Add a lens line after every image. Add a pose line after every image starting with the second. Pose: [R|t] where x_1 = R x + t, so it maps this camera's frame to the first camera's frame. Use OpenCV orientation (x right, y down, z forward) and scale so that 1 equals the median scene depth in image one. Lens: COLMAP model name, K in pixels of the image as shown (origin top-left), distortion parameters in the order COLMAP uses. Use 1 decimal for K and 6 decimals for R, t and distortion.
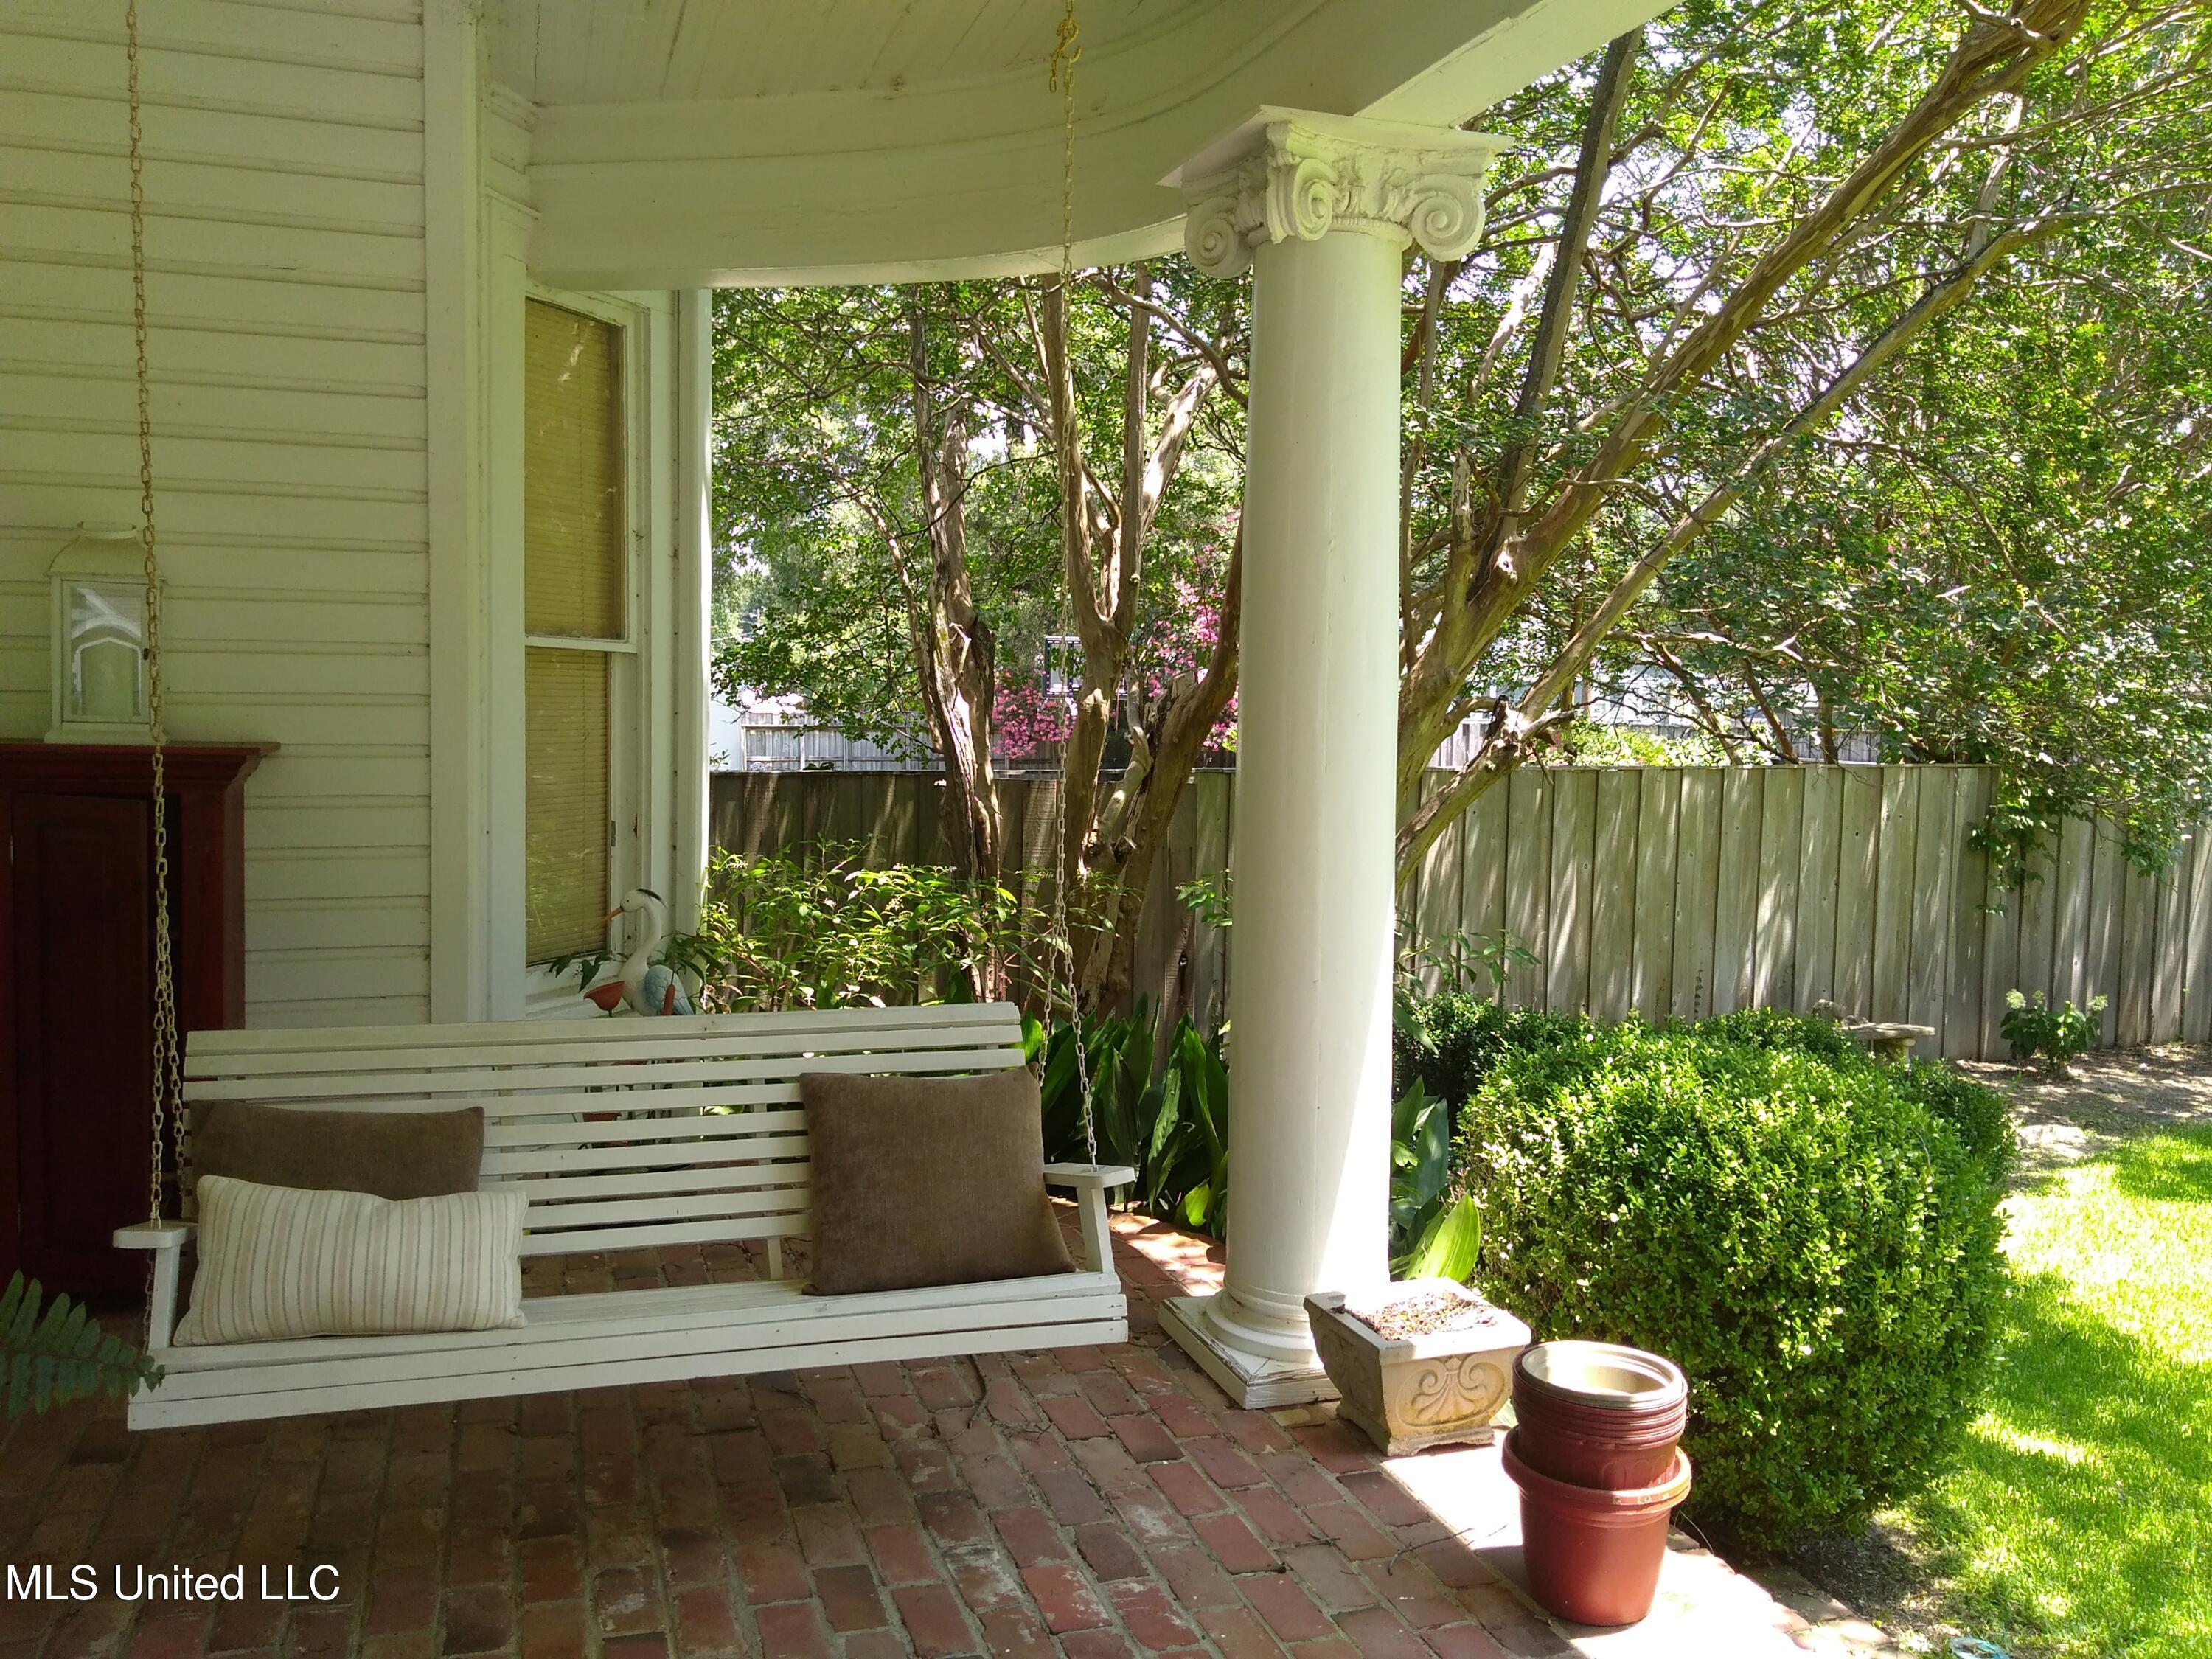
lens RADIAL K [[1808.7, 0, 1101.6], [0, 1808.7, 878.5], [0, 0, 1]] dist [0.008218, -0.173655]
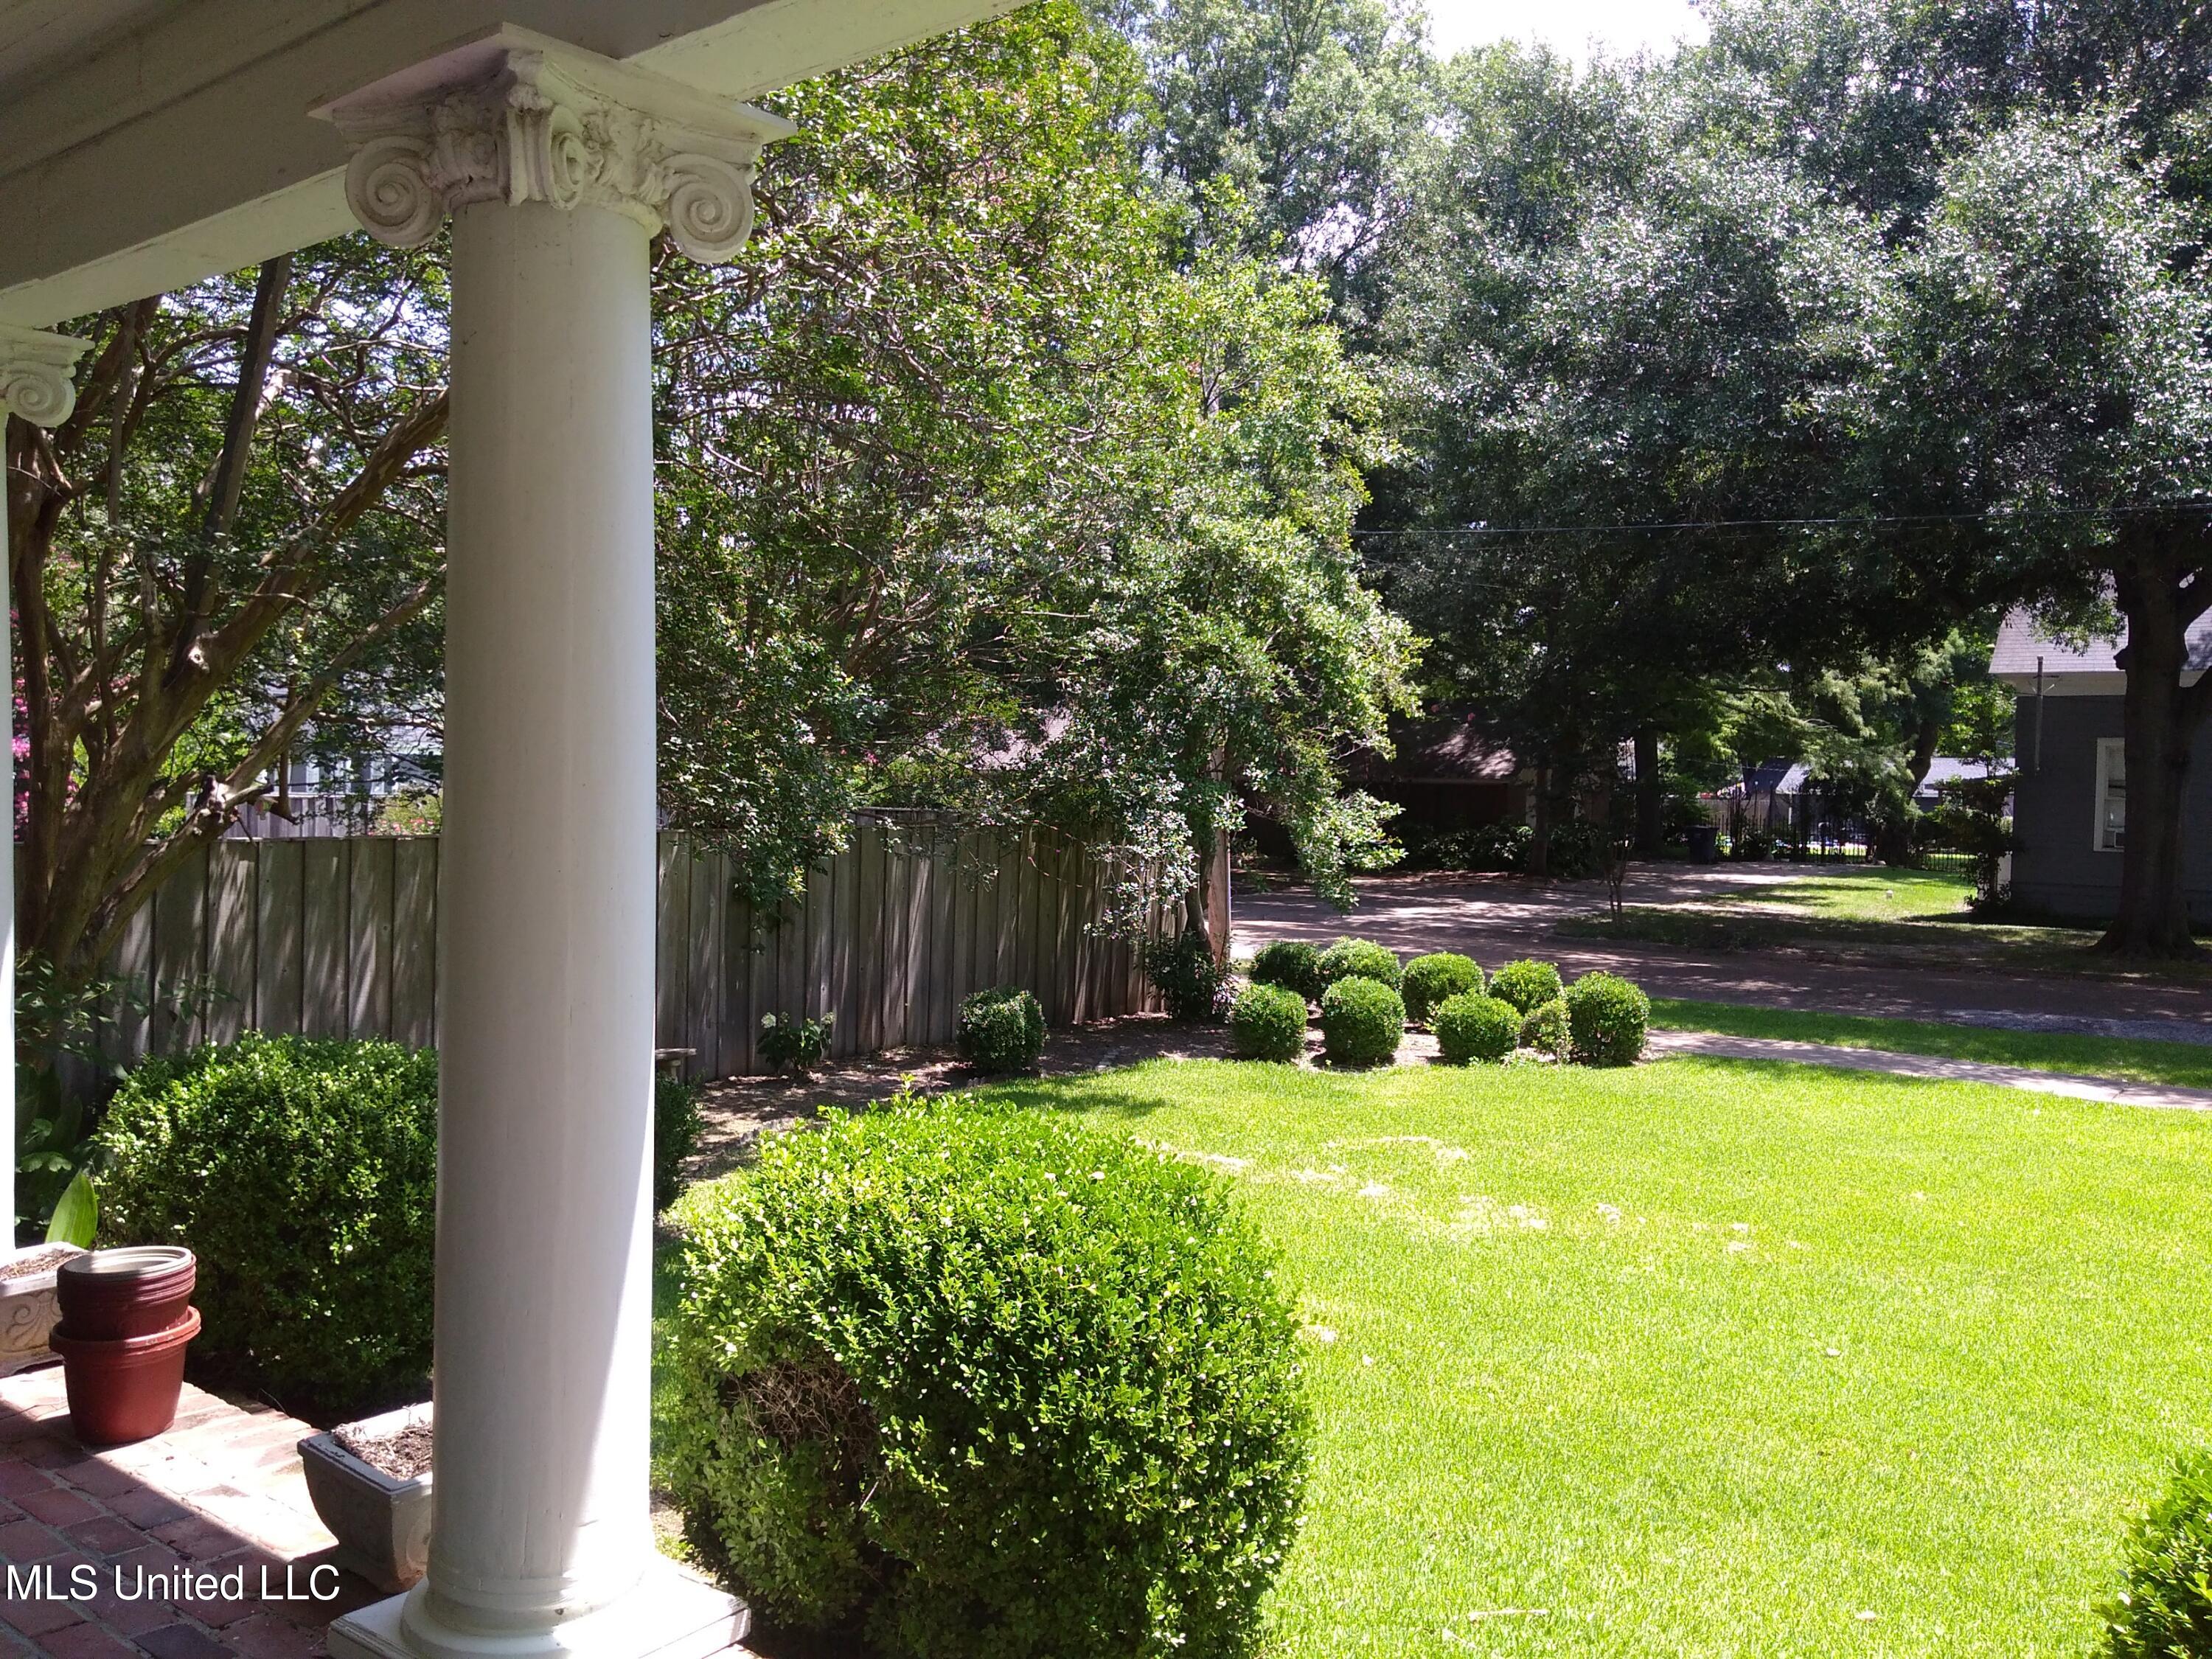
lens RADIAL K [[1725.3, 0, 1106.0], [0, 1725.3, 829.5], [0, 0, 1]] dist [0.098179, -0.155280]
pose [[0.818629, -0.010201, 0.574232, 0.089922], [0.048325, 0.997520, -0.051172, 0.035702], [-0.572286, 0.069641, 0.817092, -0.398363]]
